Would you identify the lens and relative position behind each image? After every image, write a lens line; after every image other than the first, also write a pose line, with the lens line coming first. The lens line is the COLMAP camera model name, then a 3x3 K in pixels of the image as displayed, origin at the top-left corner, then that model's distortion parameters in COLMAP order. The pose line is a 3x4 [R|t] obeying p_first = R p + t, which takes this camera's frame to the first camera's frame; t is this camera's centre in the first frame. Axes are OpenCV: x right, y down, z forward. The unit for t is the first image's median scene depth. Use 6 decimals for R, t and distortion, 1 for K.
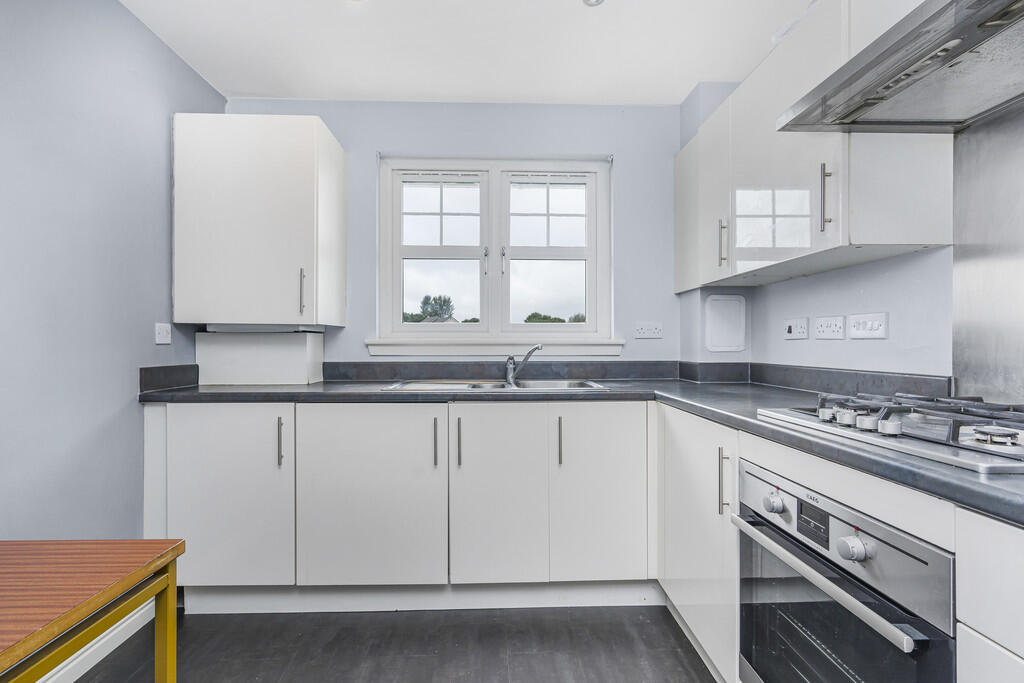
lens RADIAL K [[475.2, 0, 512.0], [0, 475.2, 341.5], [0, 0, 1]] dist [0.000470, 0.000028]
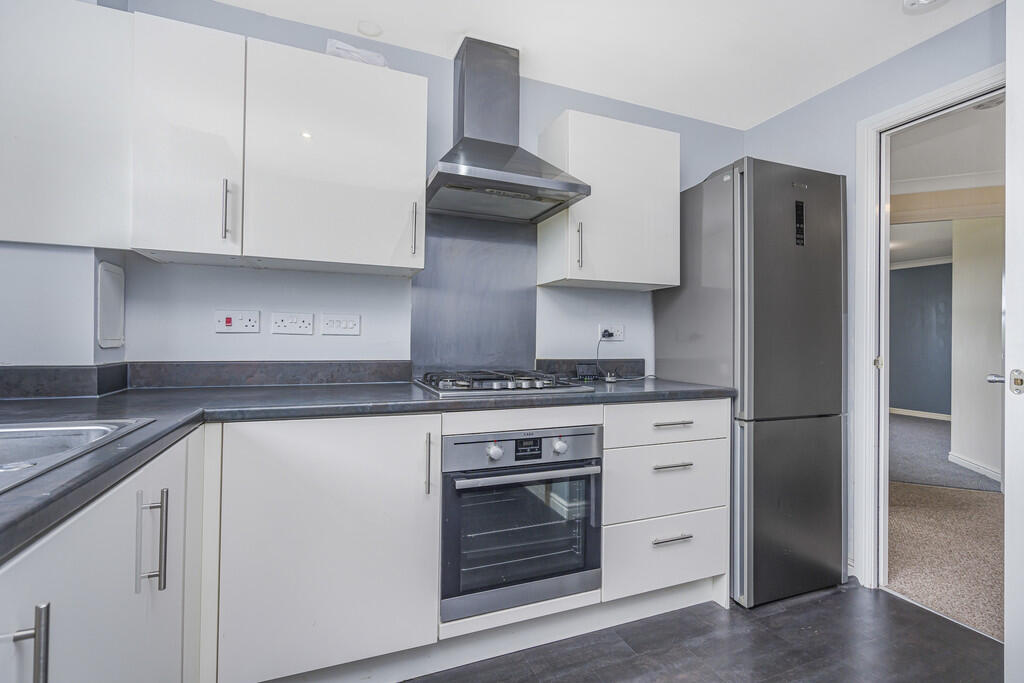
lens RADIAL K [[461.7, 0, 510.2], [0, 461.7, 337.5], [0, 0, 1]] dist [0.000758, 0.000073]
pose [[-0.337589, 0.002003, 0.941291, -0.373643], [-0.020408, 0.999747, -0.009447, 0.002055], [-0.941072, -0.022399, -0.337463, 0.686928]]
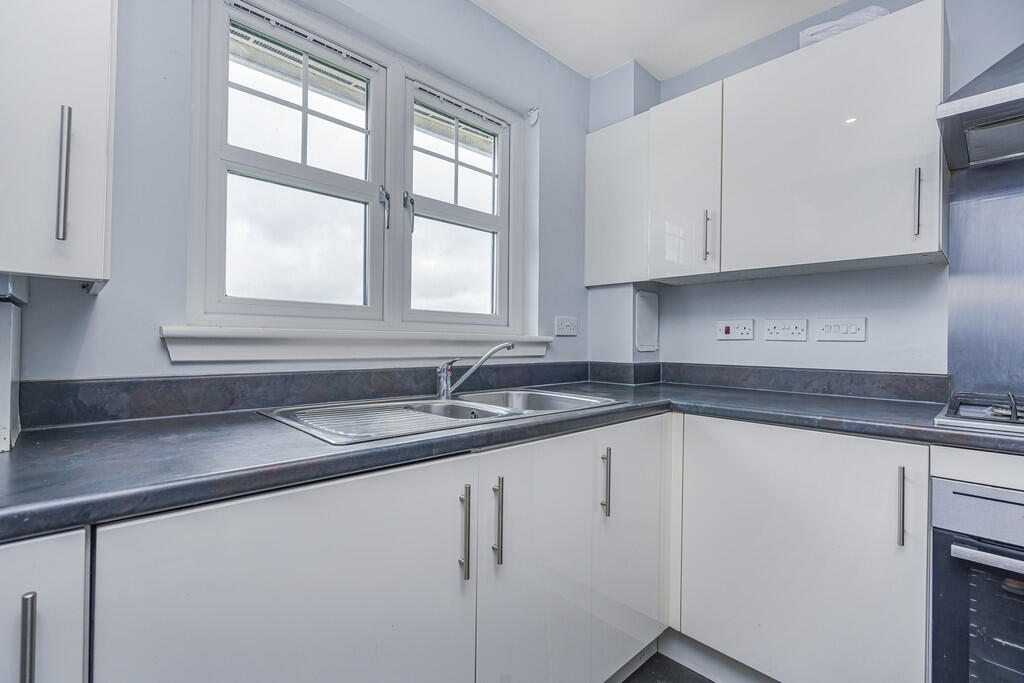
lens RADIAL K [[461.7, 0, 510.2], [0, 461.7, 337.5], [0, 0, 1]] dist [0.000758, 0.000073]
pose [[0.749379, 0.013929, 0.661994, -0.376337], [-0.017248, 0.999850, -0.001513, 0.000245], [-0.661916, -0.010284, 0.749507, 0.486785]]
